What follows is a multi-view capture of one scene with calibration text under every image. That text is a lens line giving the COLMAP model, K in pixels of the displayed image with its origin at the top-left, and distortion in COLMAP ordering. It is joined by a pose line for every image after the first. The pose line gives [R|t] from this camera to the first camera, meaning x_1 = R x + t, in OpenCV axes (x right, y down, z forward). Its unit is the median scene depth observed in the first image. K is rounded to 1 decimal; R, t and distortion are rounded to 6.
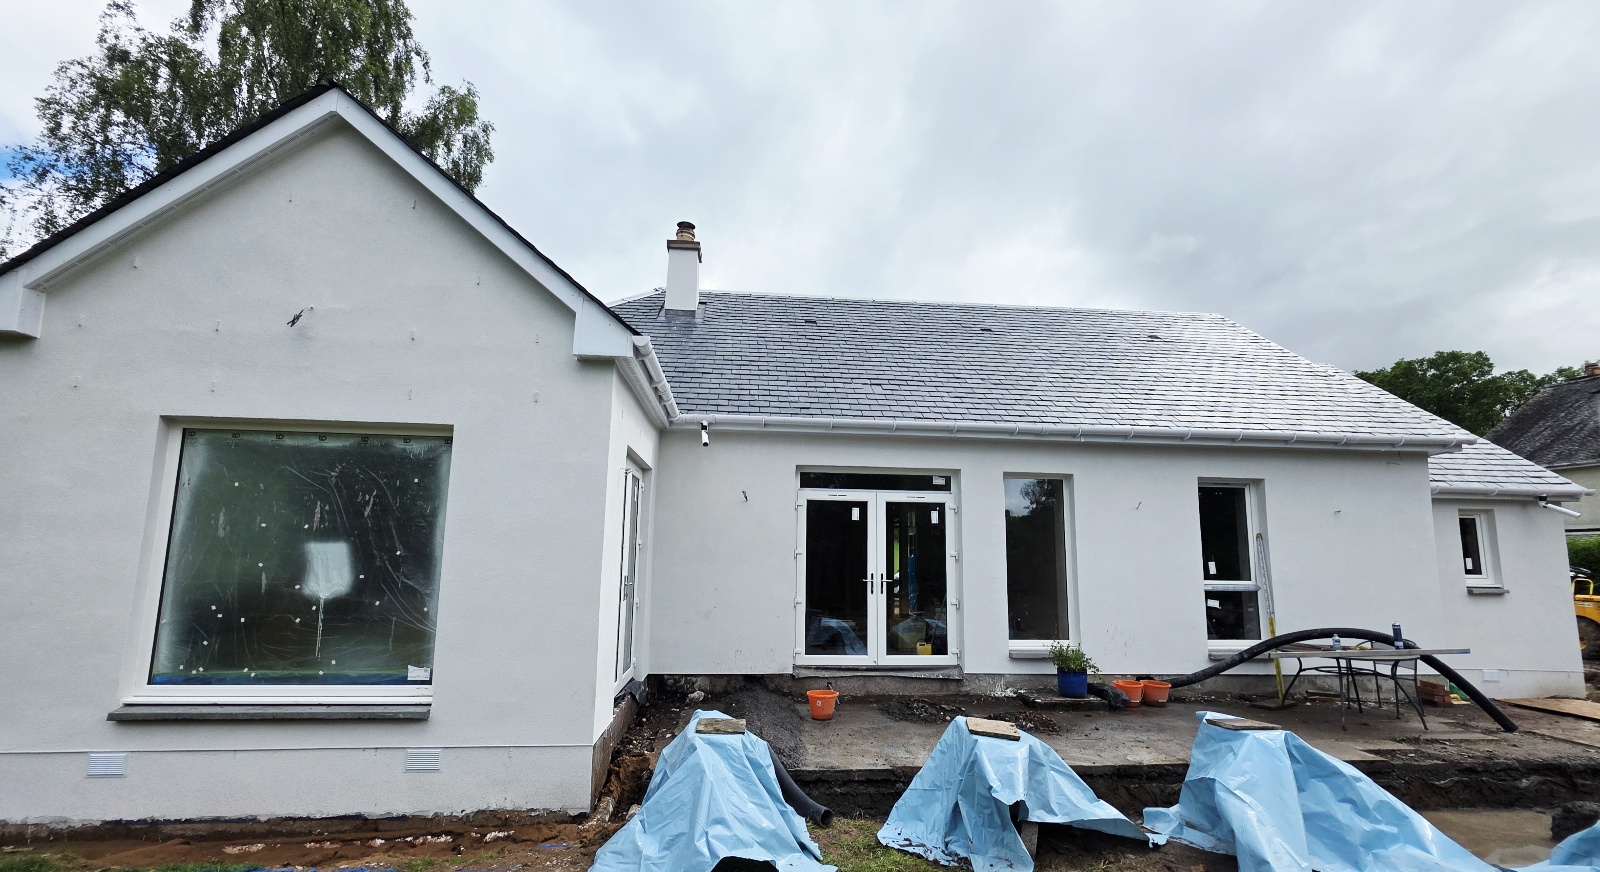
lens RADIAL K [[650.2, 0, 800.5], [0, 650.2, 478.8], [0, 0, 1]] dist [-0.002287, -0.000845]
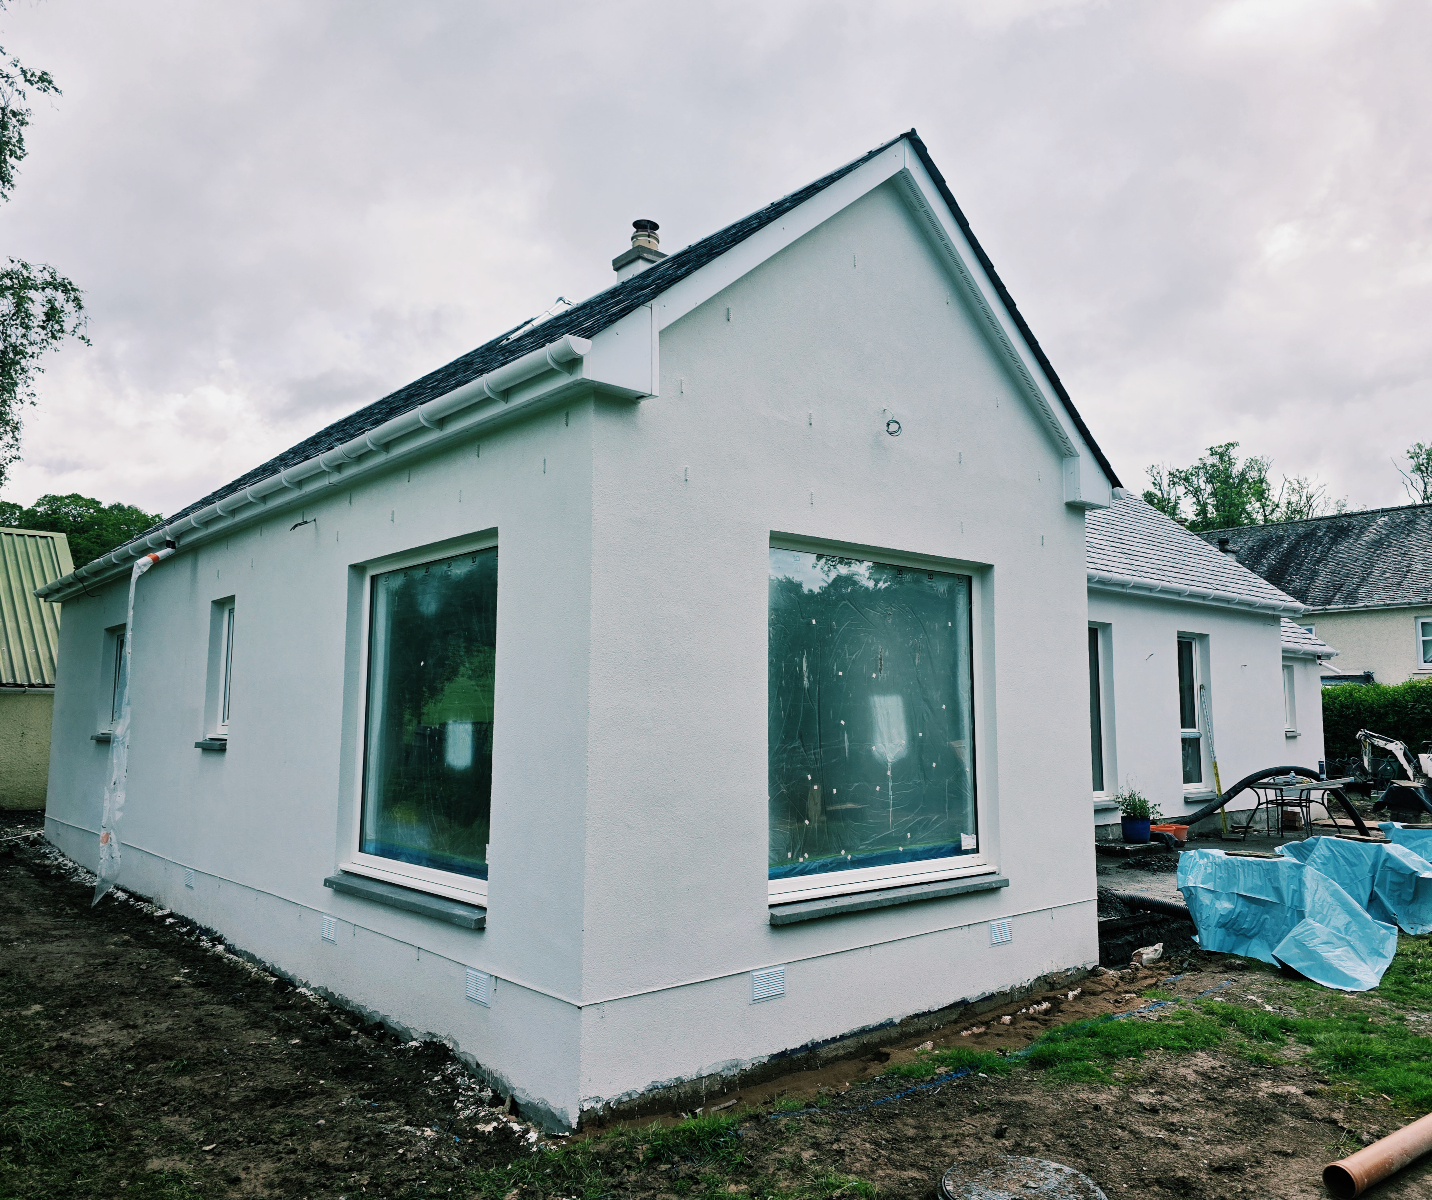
lens RADIAL K [[1080.4, 0, 716.0], [0, 1080.4, 600.0], [0, 0, 1]] dist [0.012331, 0.003368]
pose [[0.814802, 0.049254, 0.577643, -1.749526], [-0.058139, 0.998304, -0.003114, -0.006838], [-0.576816, -0.031047, 0.816284, -0.003605]]
